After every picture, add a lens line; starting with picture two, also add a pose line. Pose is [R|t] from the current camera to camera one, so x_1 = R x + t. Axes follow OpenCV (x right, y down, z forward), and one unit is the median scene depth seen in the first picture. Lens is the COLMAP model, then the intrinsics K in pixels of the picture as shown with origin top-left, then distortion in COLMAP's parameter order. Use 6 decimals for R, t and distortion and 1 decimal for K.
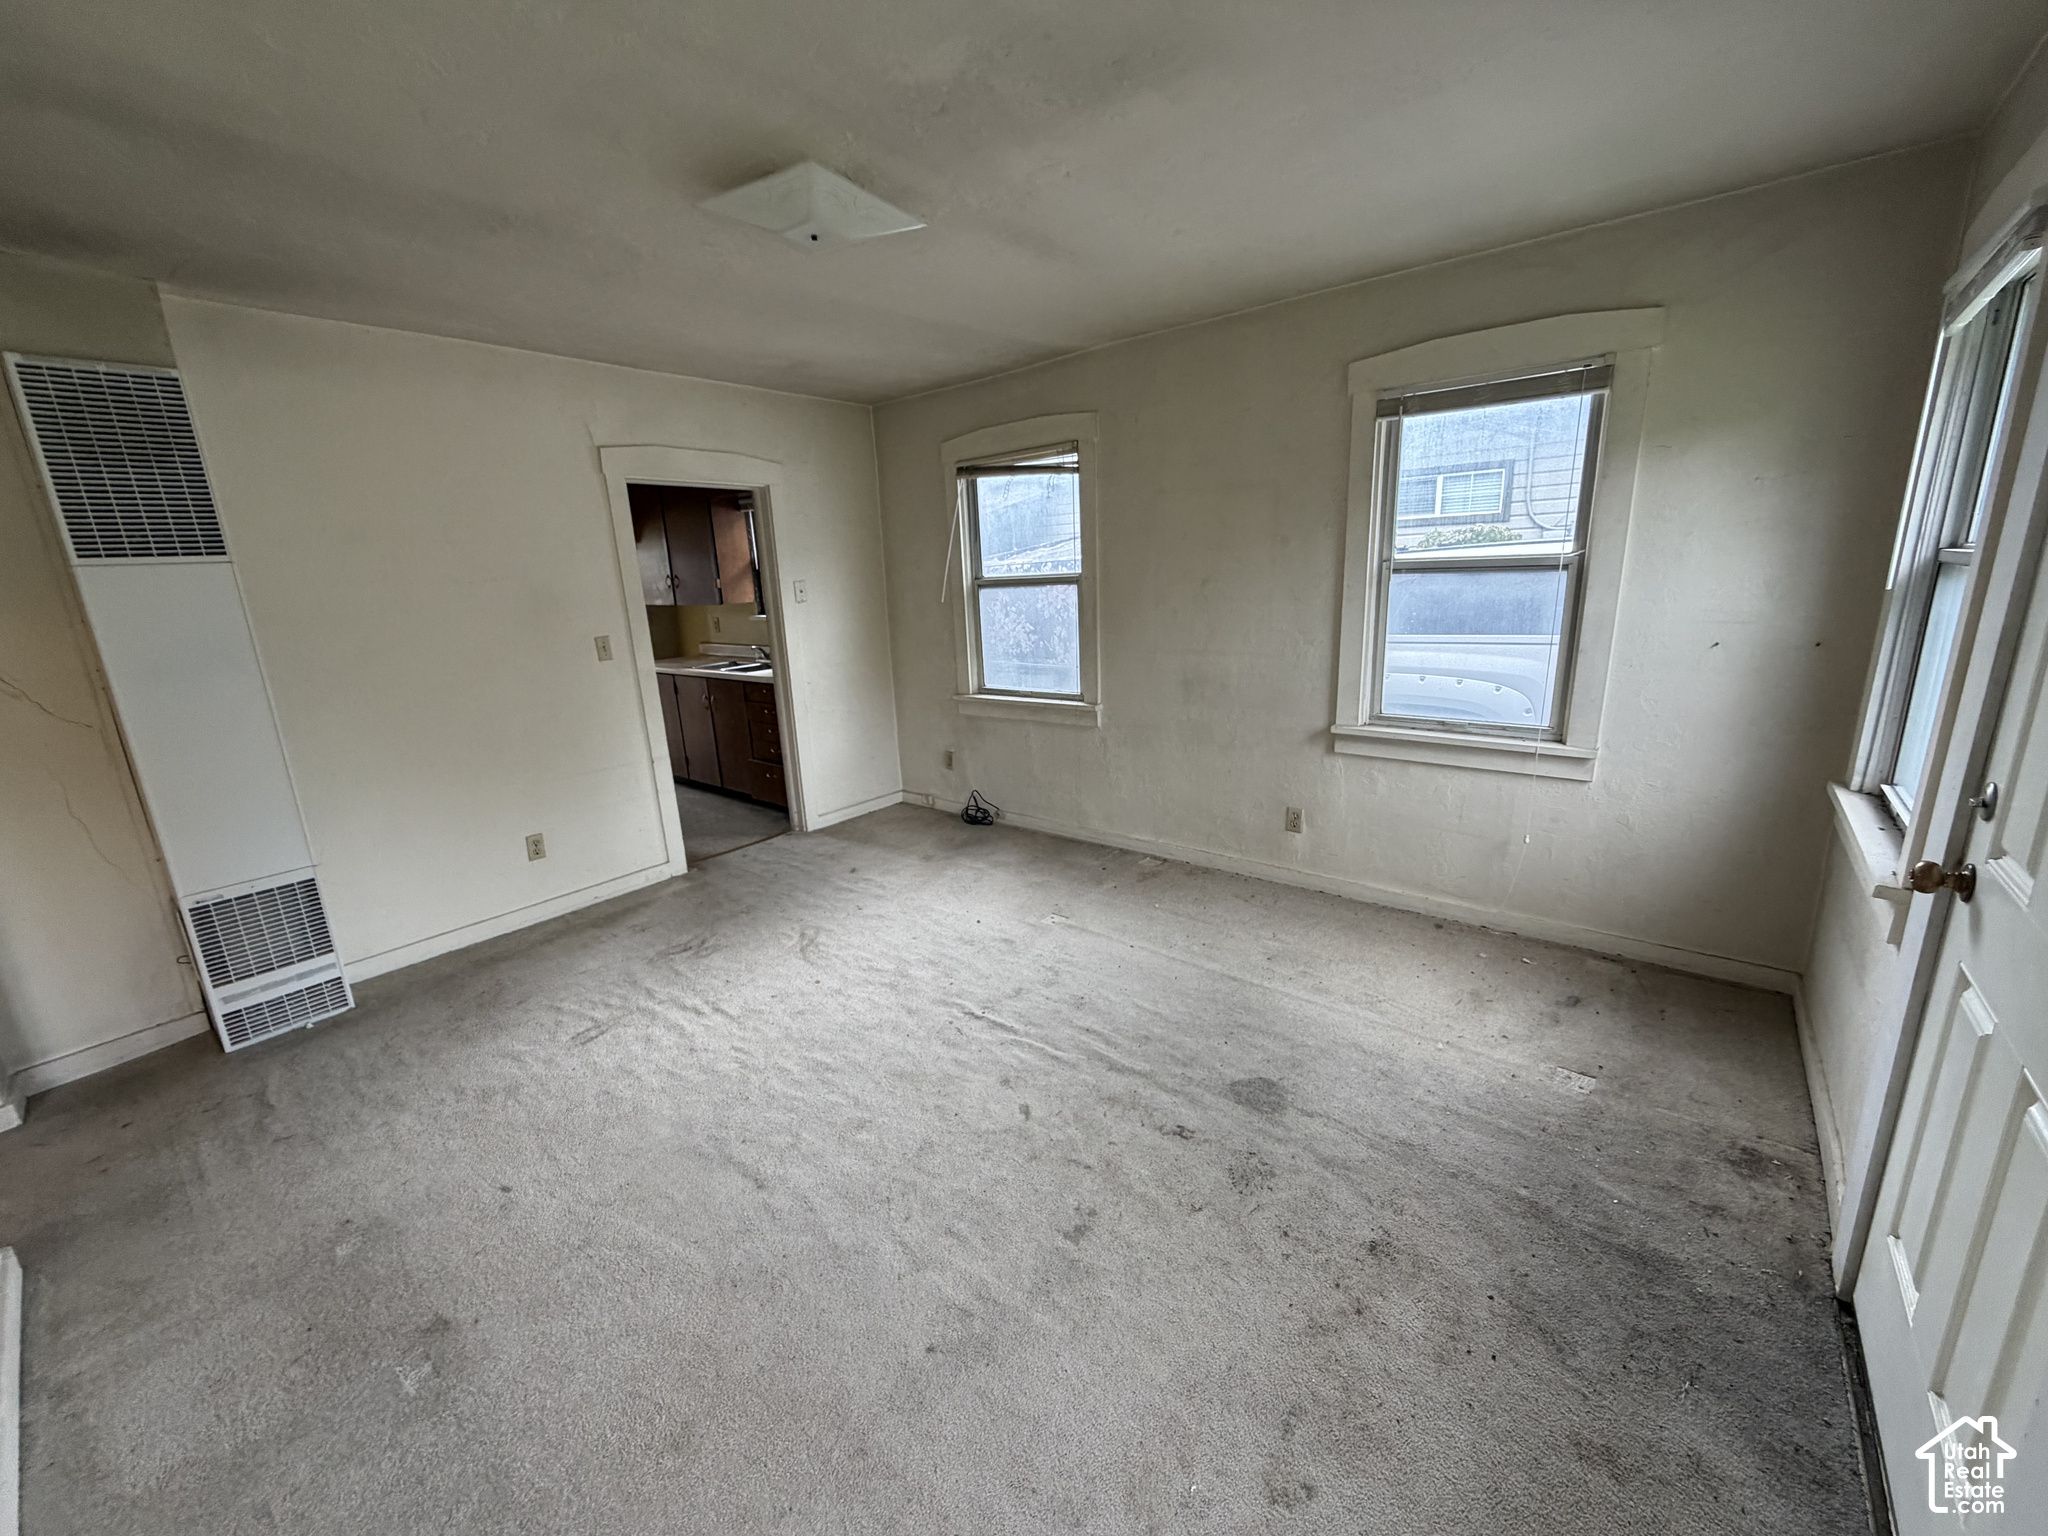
lens RADIAL K [[812.9, 0, 1016.6], [0, 812.9, 768.7], [0, 0, 1]] dist [0.000081, -0.000088]
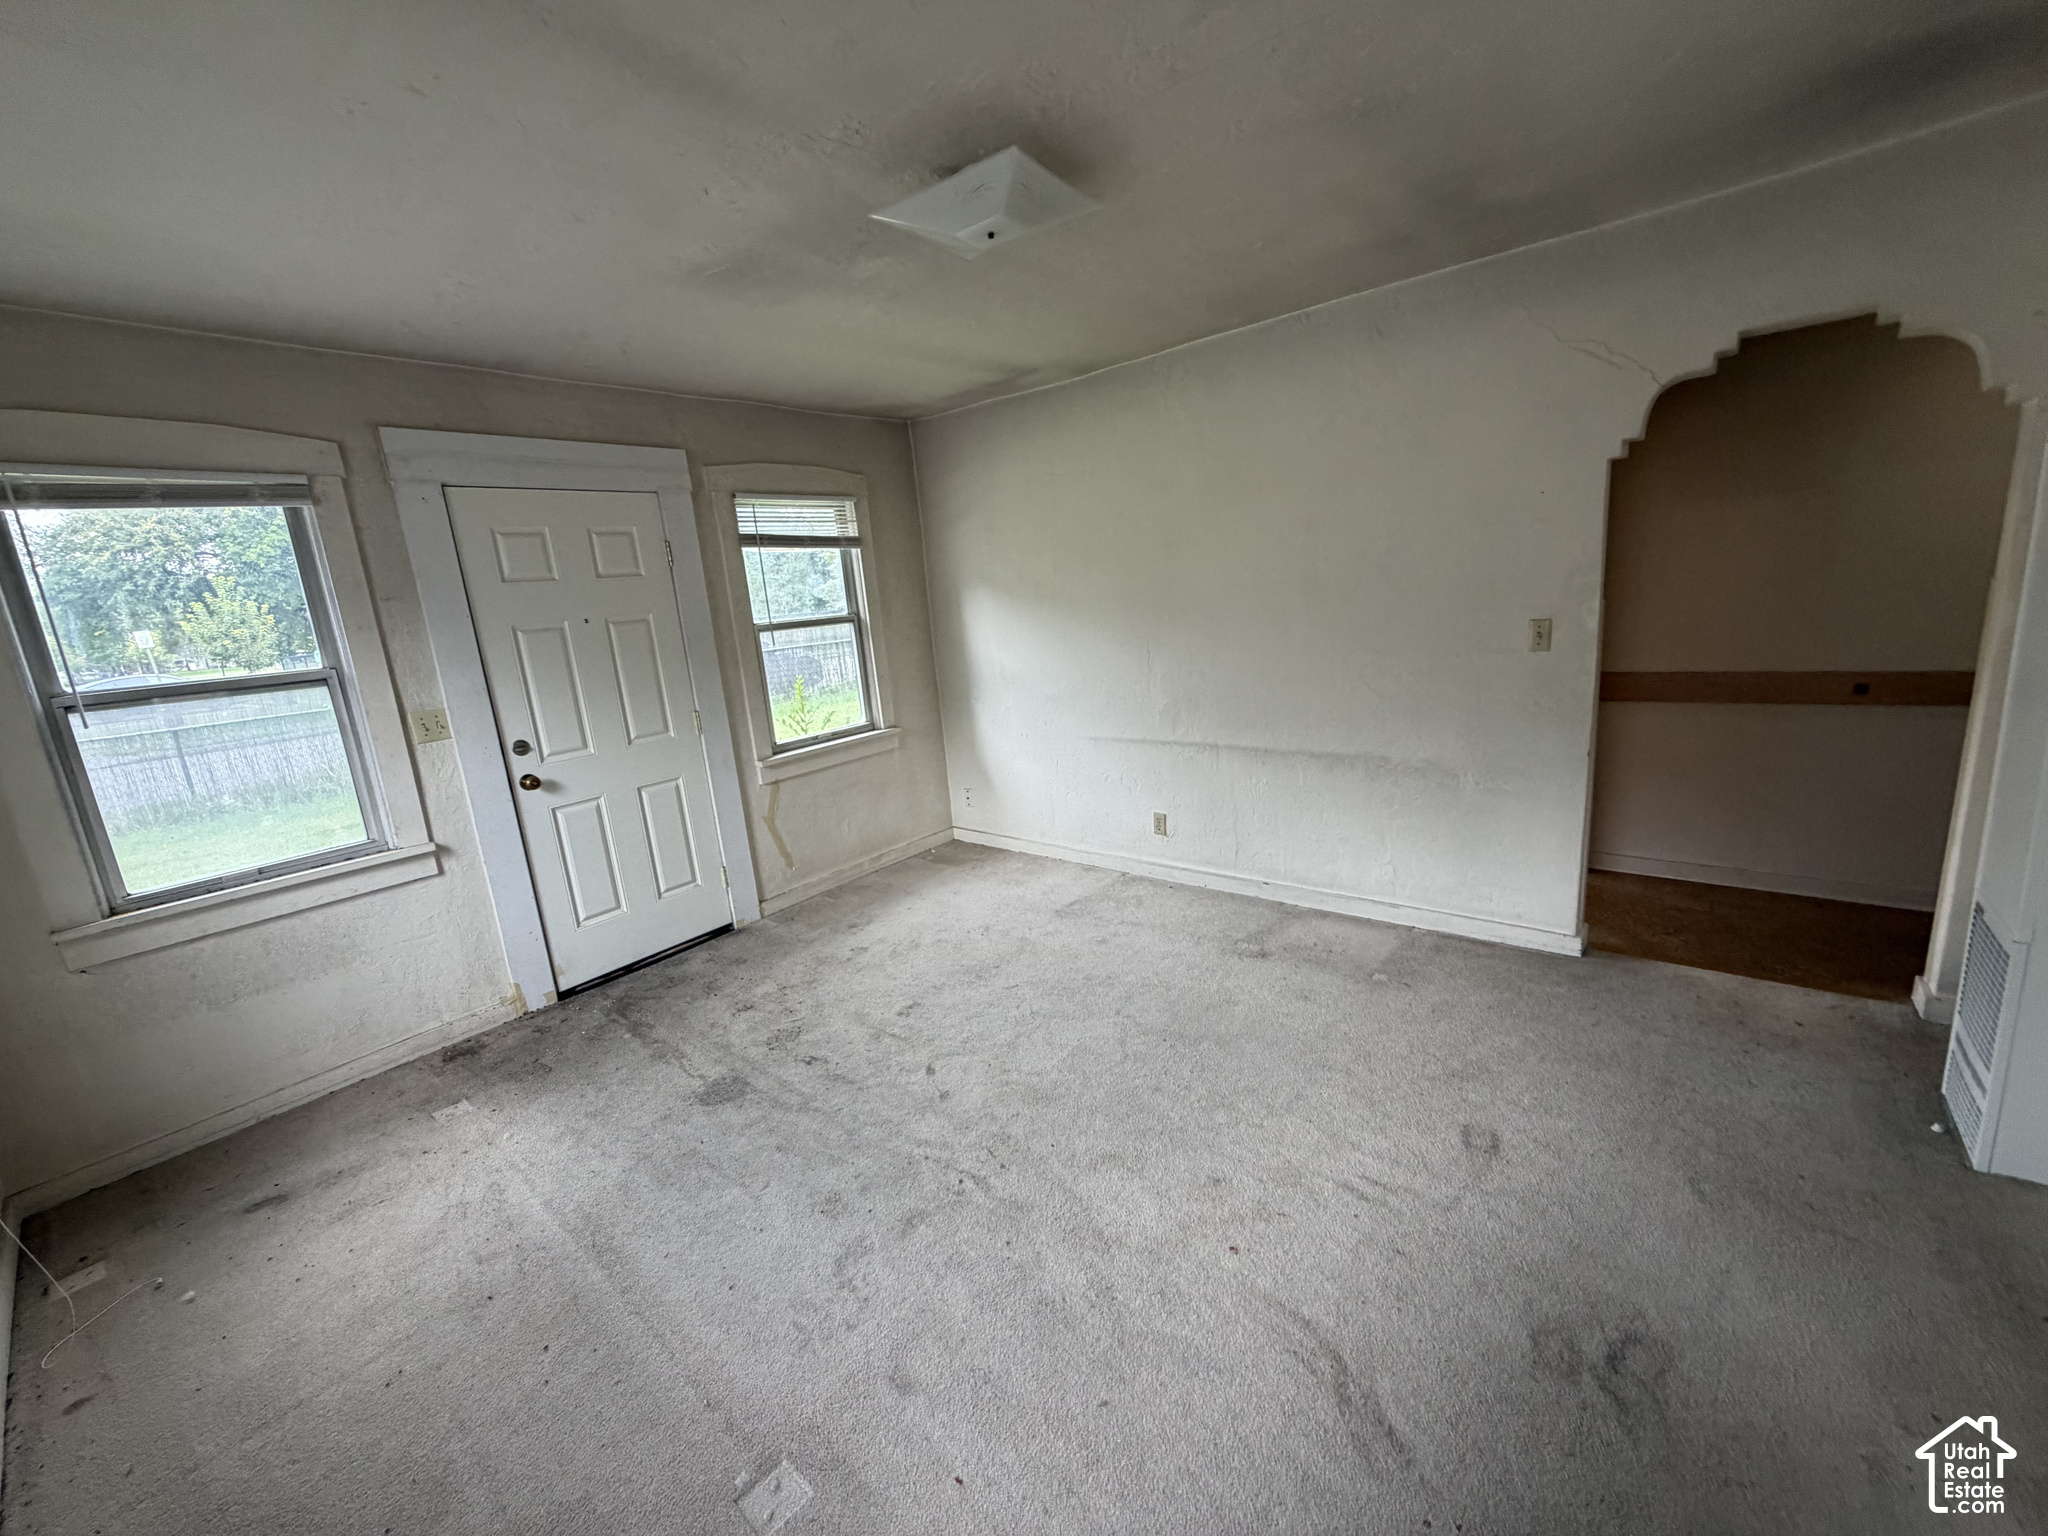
lens RADIAL K [[812.9, 0, 1018.5], [0, 812.9, 764.7], [0, 0, 1]] dist [0.000081, -0.000088]
pose [[-0.990887, 0.130674, 0.032682, -0.201760], [0.131531, 0.886356, 0.443929, -0.443935], [0.029042, 0.444182, -0.895466, 1.793106]]
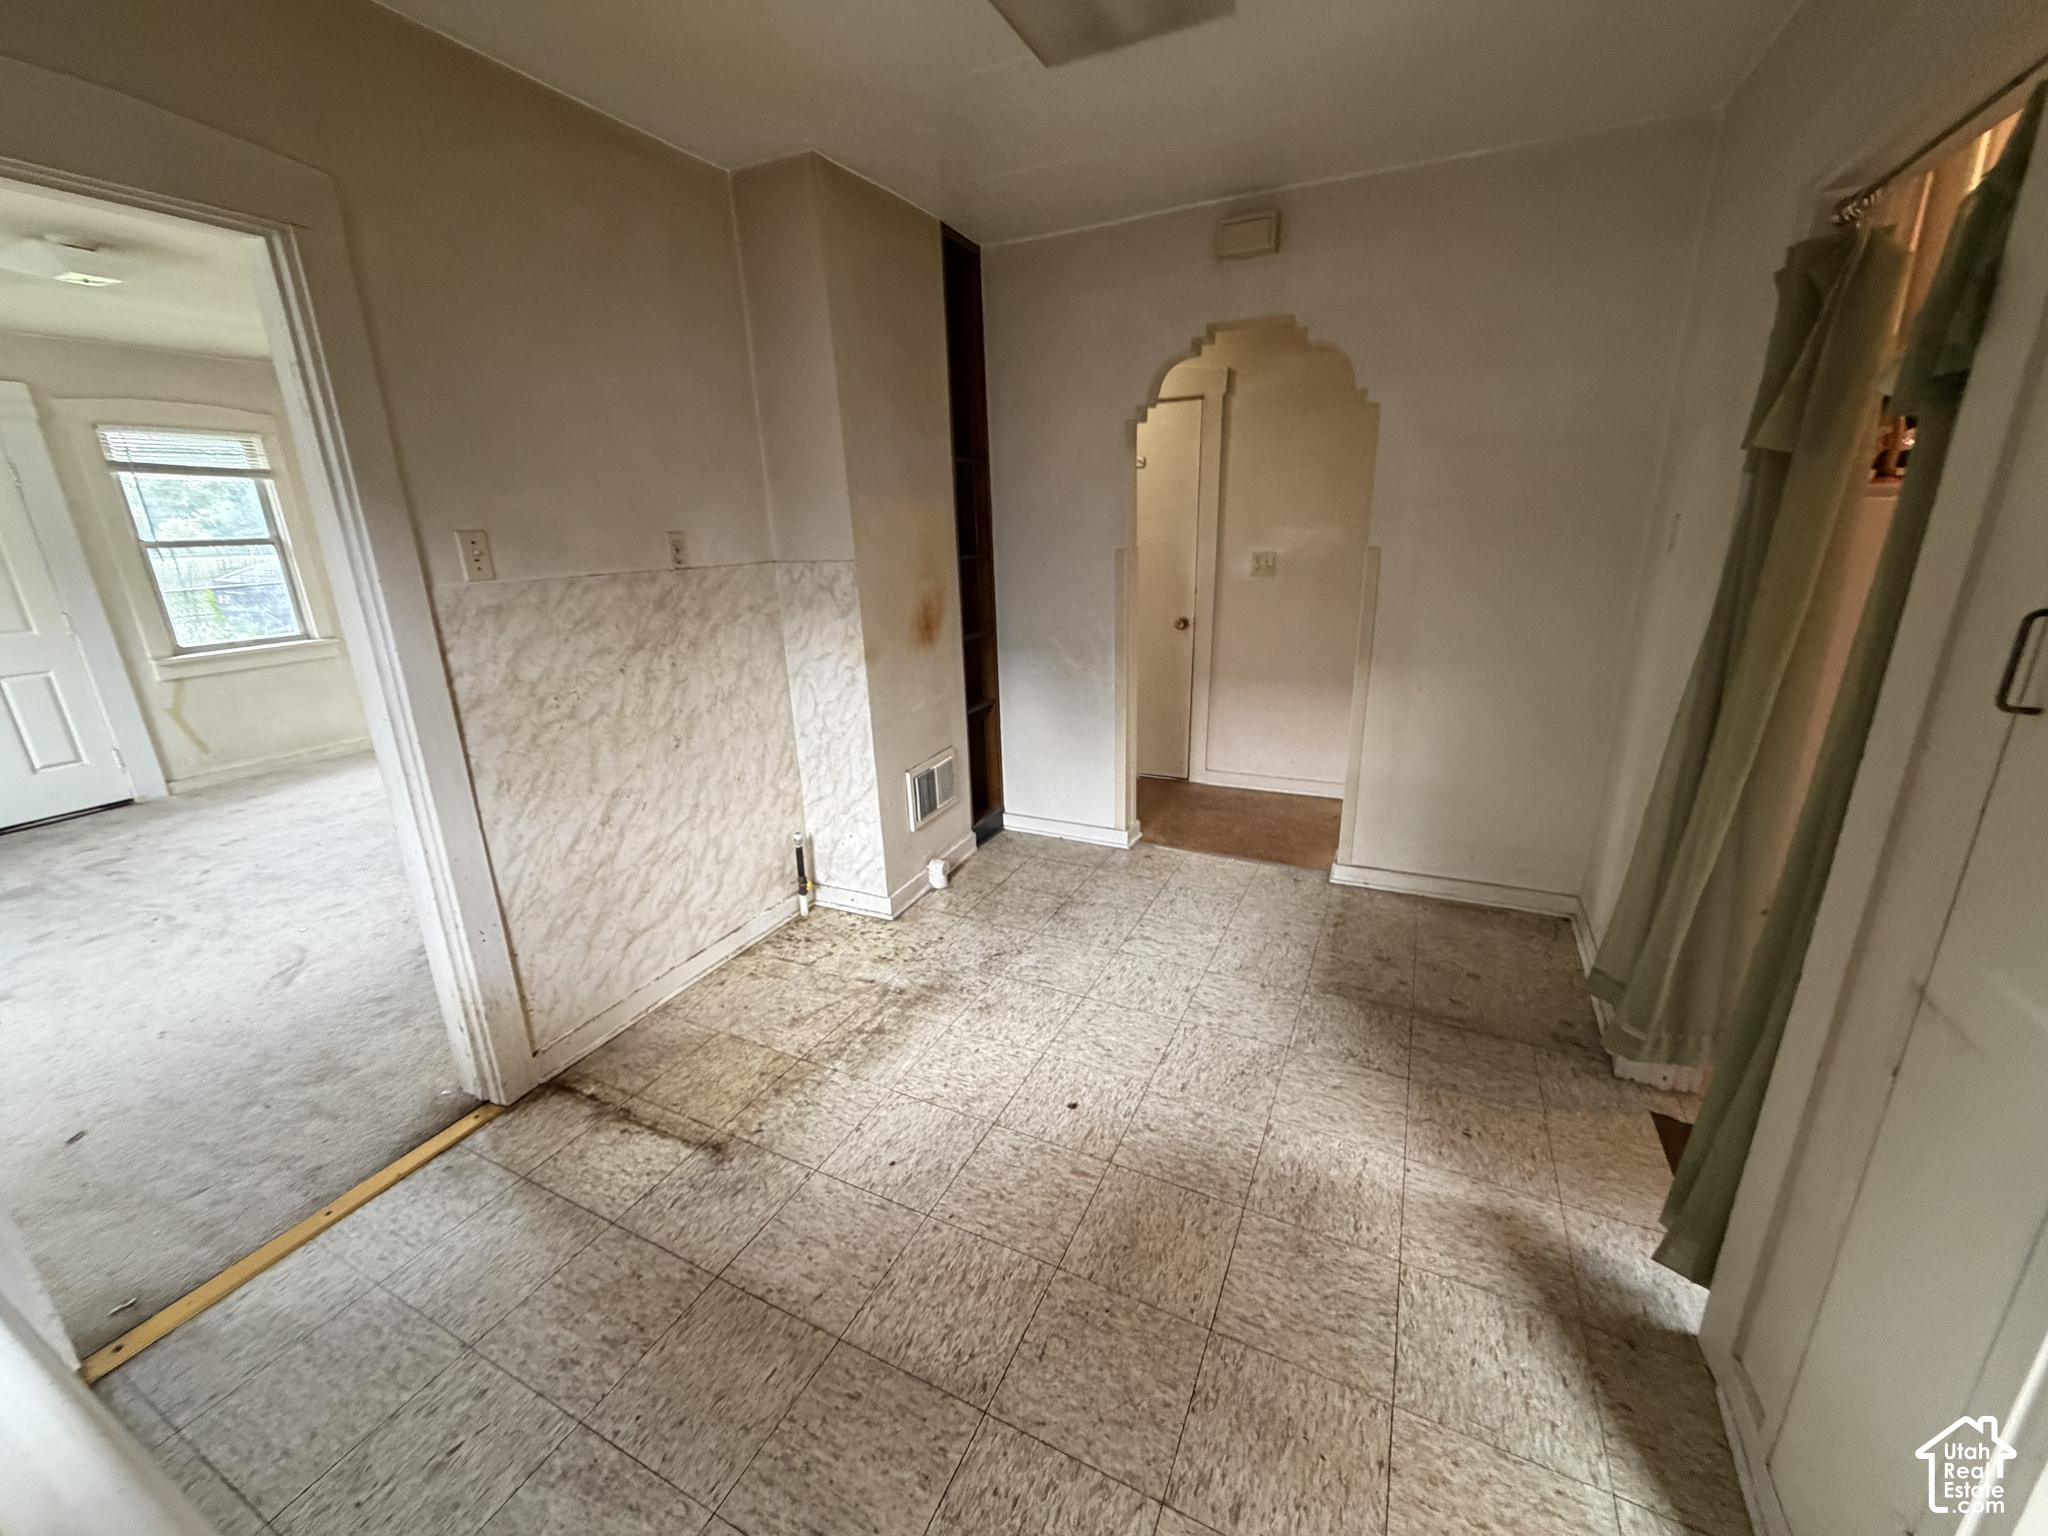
lens RADIAL K [[812.9, 0, 1024.2], [0, 812.9, 767.7], [0, 0, 1]] dist [0.000081, -0.000088]
pose [[-0.968198, 0.142578, -0.205584, -1.211462], [0.014934, 0.853192, 0.521383, -0.545490], [0.249741, 0.501731, -0.828188, 2.549611]]
